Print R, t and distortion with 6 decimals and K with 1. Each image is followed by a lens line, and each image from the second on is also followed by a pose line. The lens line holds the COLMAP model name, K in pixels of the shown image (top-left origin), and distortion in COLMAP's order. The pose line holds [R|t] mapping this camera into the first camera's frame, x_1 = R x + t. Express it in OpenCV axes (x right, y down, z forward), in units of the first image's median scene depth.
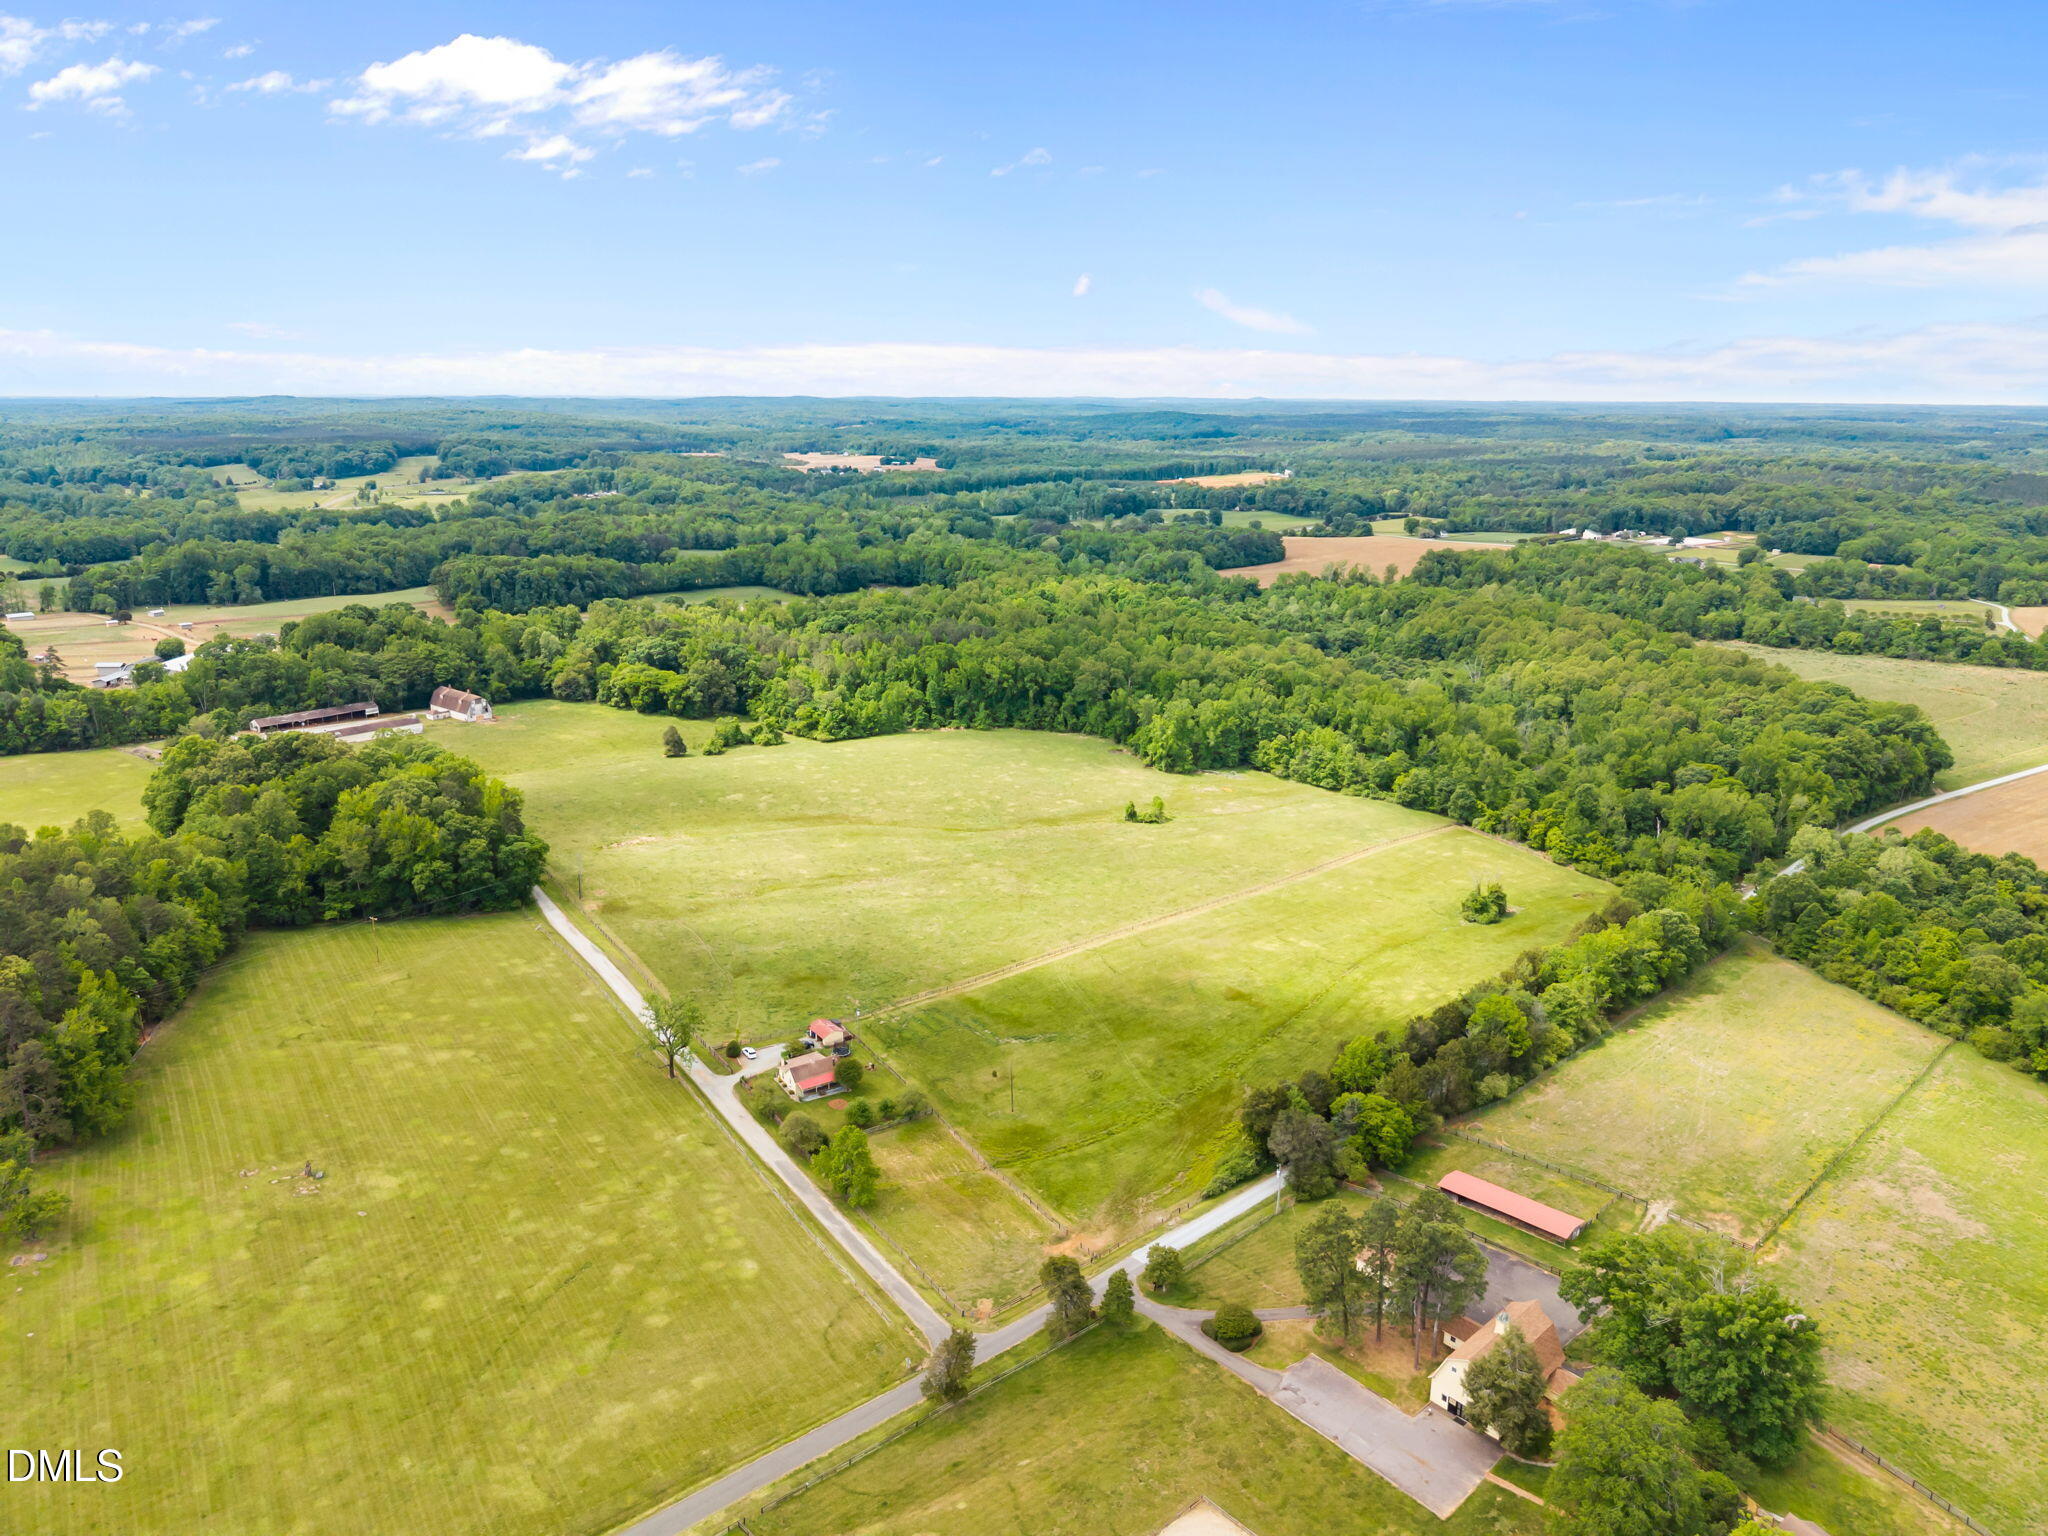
lens RADIAL K [[1386.5, 0, 1015.1], [0, 1386.5, 765.0], [0, 0, 1]] dist [0.056548, -0.086718]
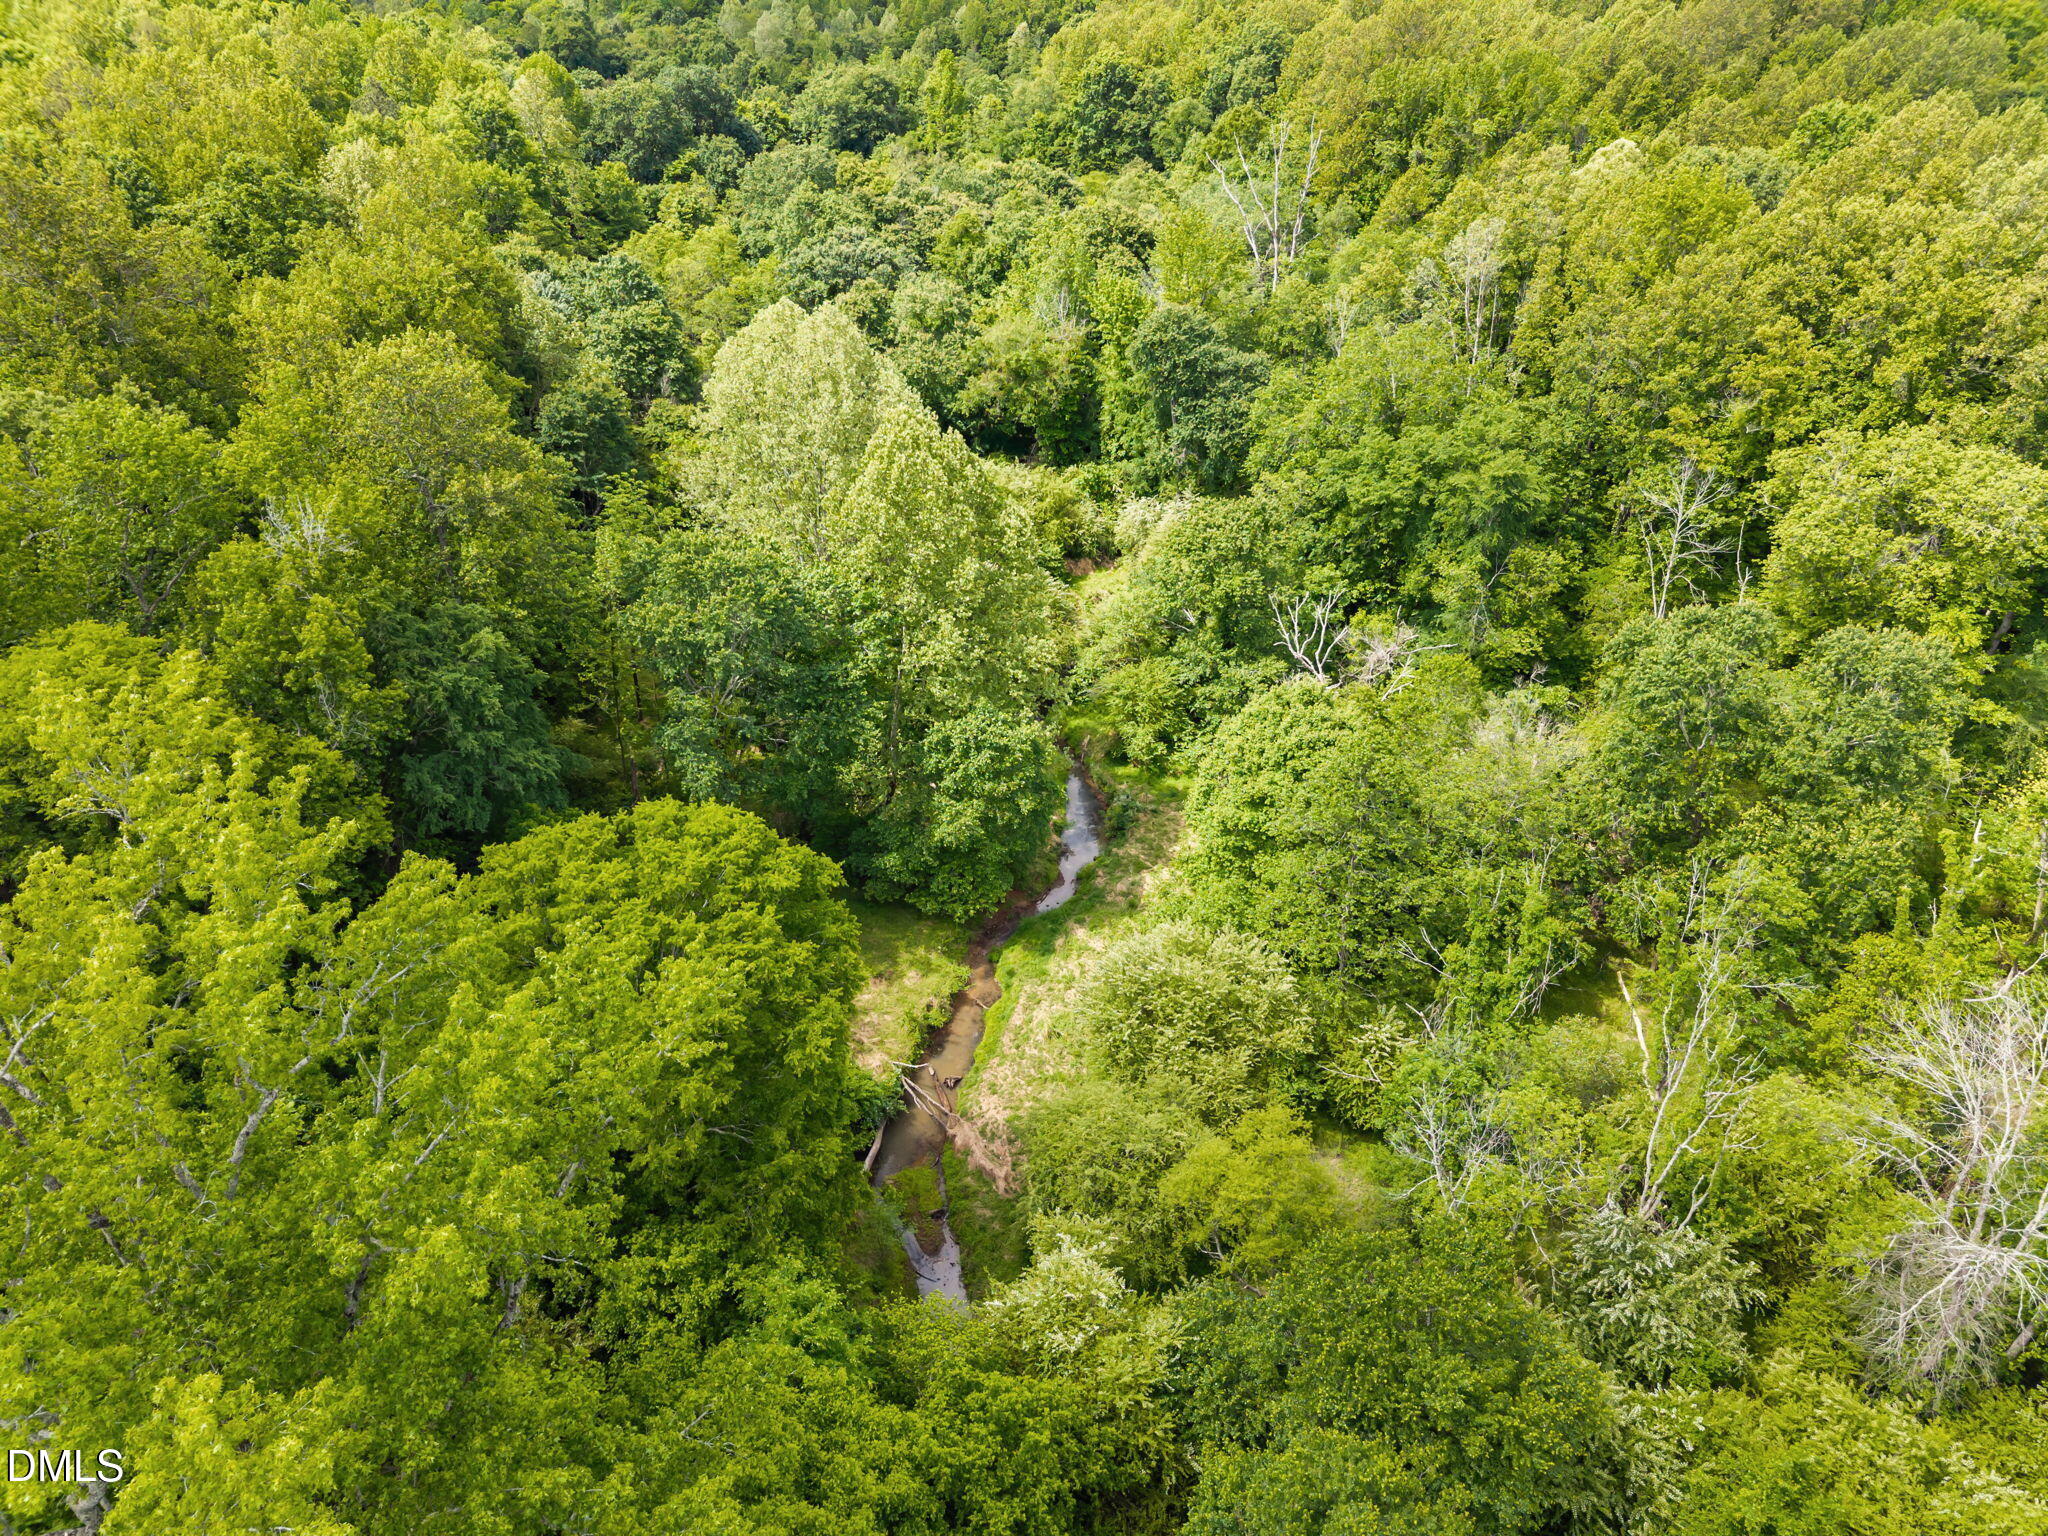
lens RADIAL K [[1386.5, 0, 1015.1], [0, 1386.5, 765.0], [0, 0, 1]] dist [0.056548, -0.086718]
pose [[0.988110, -0.081593, 0.130310, 0.241301], [0.038364, 0.951601, 0.304931, -0.050920], [-0.148883, -0.296306, 0.943417, 0.734253]]
